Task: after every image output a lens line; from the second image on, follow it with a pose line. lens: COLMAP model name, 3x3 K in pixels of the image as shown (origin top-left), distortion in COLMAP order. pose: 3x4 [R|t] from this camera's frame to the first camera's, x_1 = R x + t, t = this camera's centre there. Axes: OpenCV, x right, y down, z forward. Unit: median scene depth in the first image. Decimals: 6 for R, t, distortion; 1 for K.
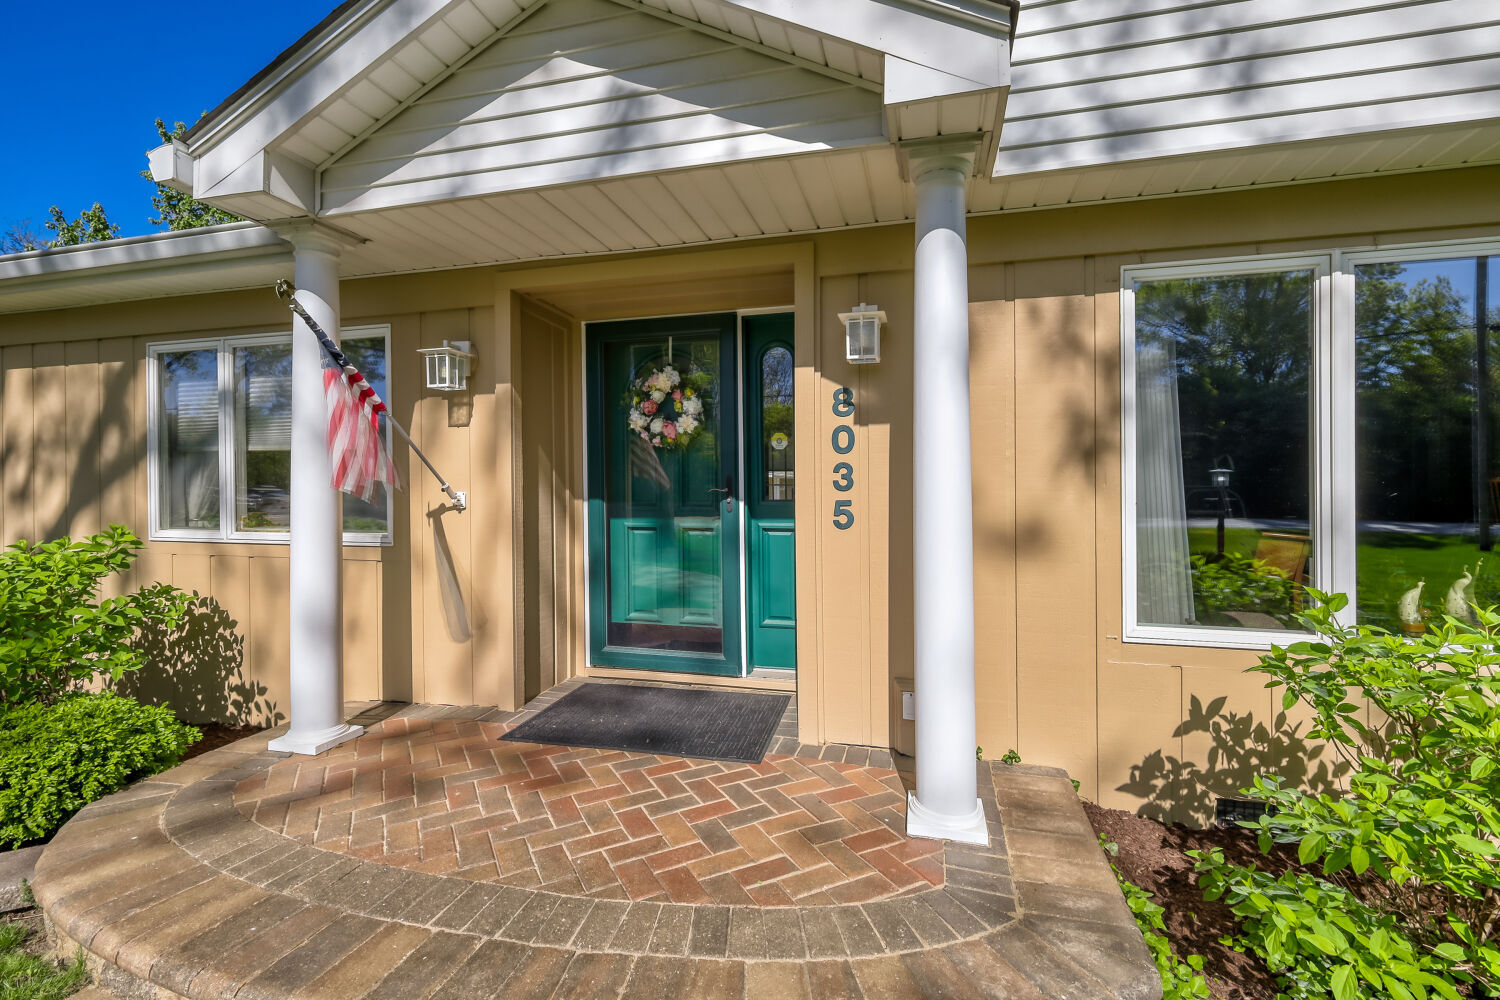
lens RADIAL K [[641.1, 0, 752.5], [0, 641.1, 487.1], [0, 0, 1]] dist [-0.014515, 0.000068]
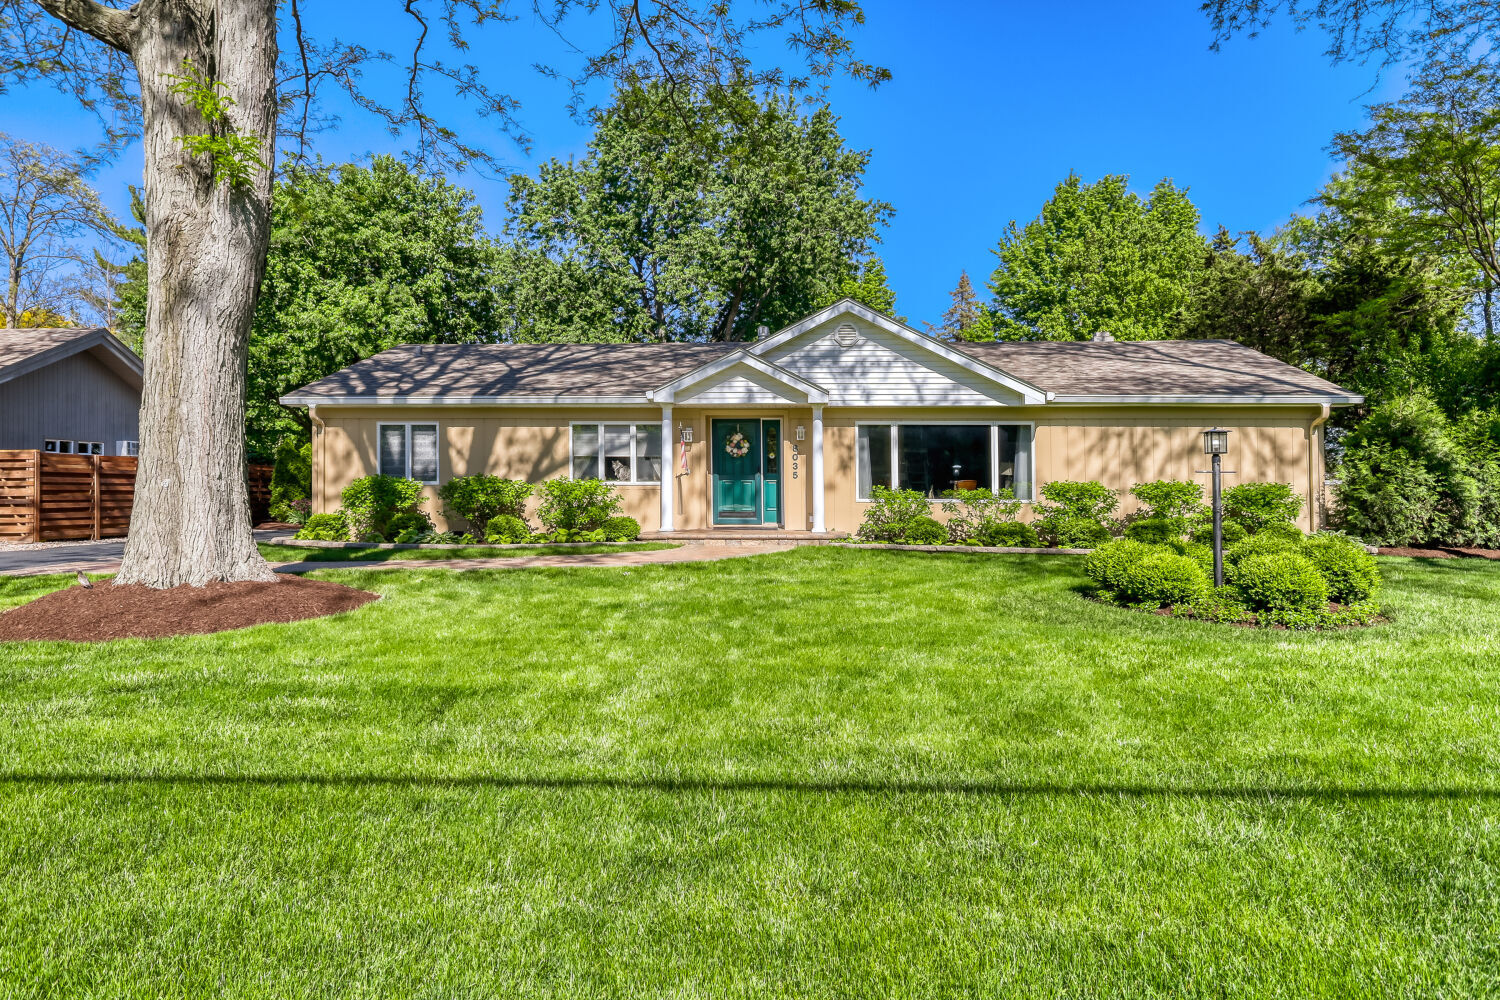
lens RADIAL K [[914.0, 0, 749.0], [0, 914.0, 453.8], [0, 0, 1]] dist [-0.033942, 0.002952]
pose [[0.979293, -0.006796, 0.202334, -1.343288], [0.009283, 0.999893, -0.011348, -0.033057], [-0.202235, 0.012991, 0.979251, -4.724877]]
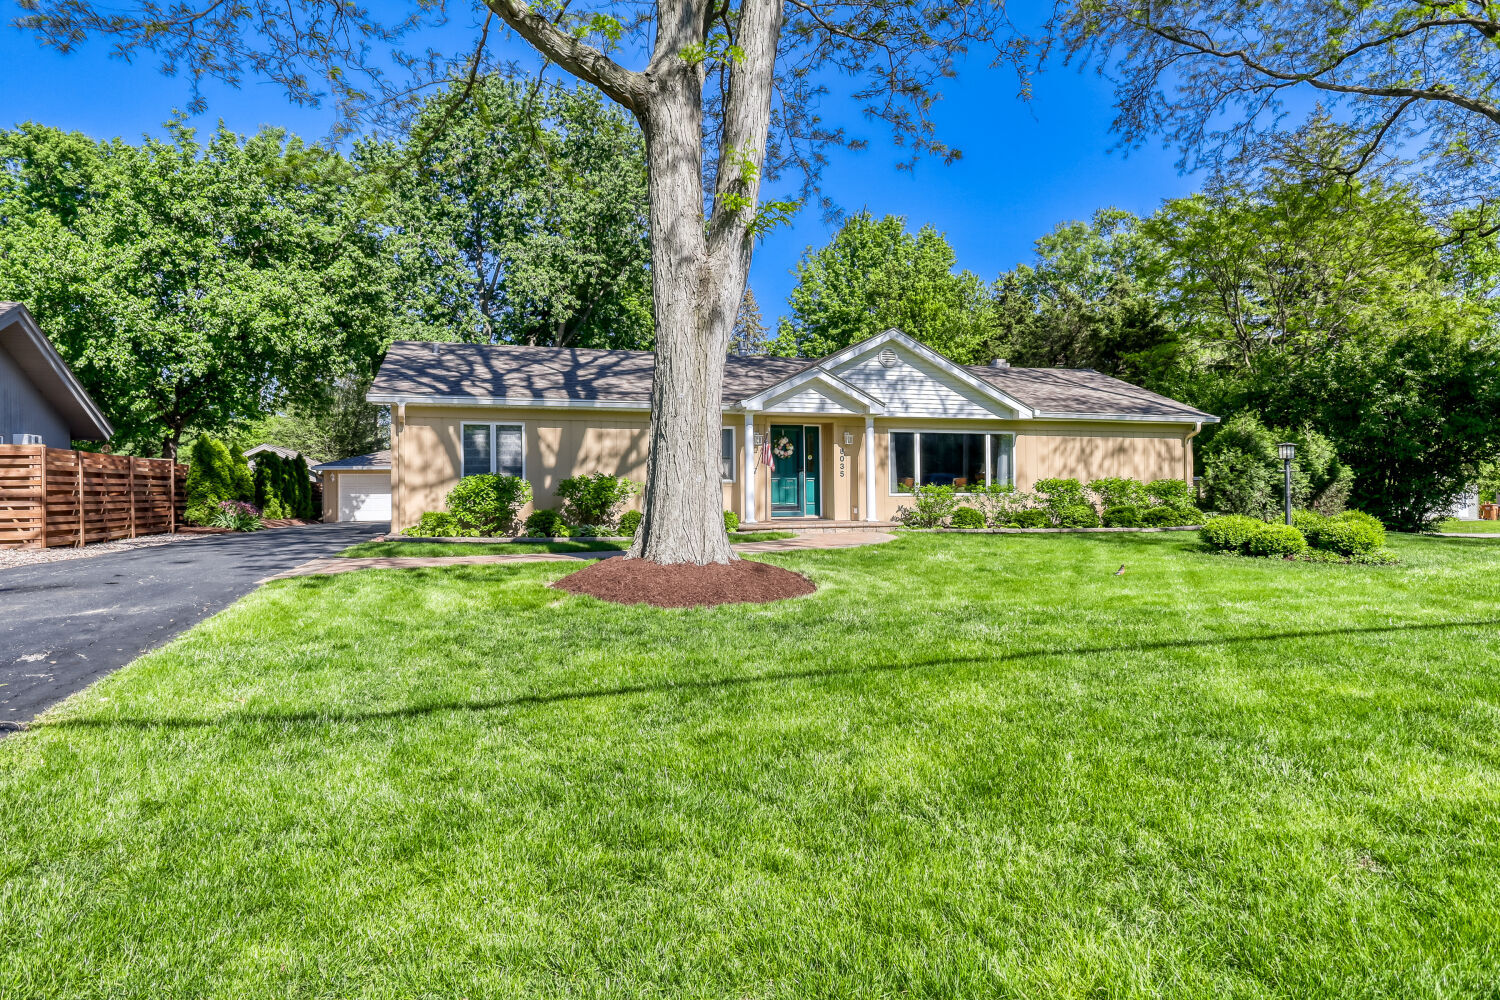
lens RADIAL K [[914.0, 0, 749.0], [0, 914.0, 453.8], [0, 0, 1]] dist [-0.033942, 0.002952]
pose [[0.842369, -0.000850, 0.538901, -4.239026], [0.004773, 0.999971, -0.005884, -0.070677], [-0.538880, 0.007529, 0.842349, -4.522178]]
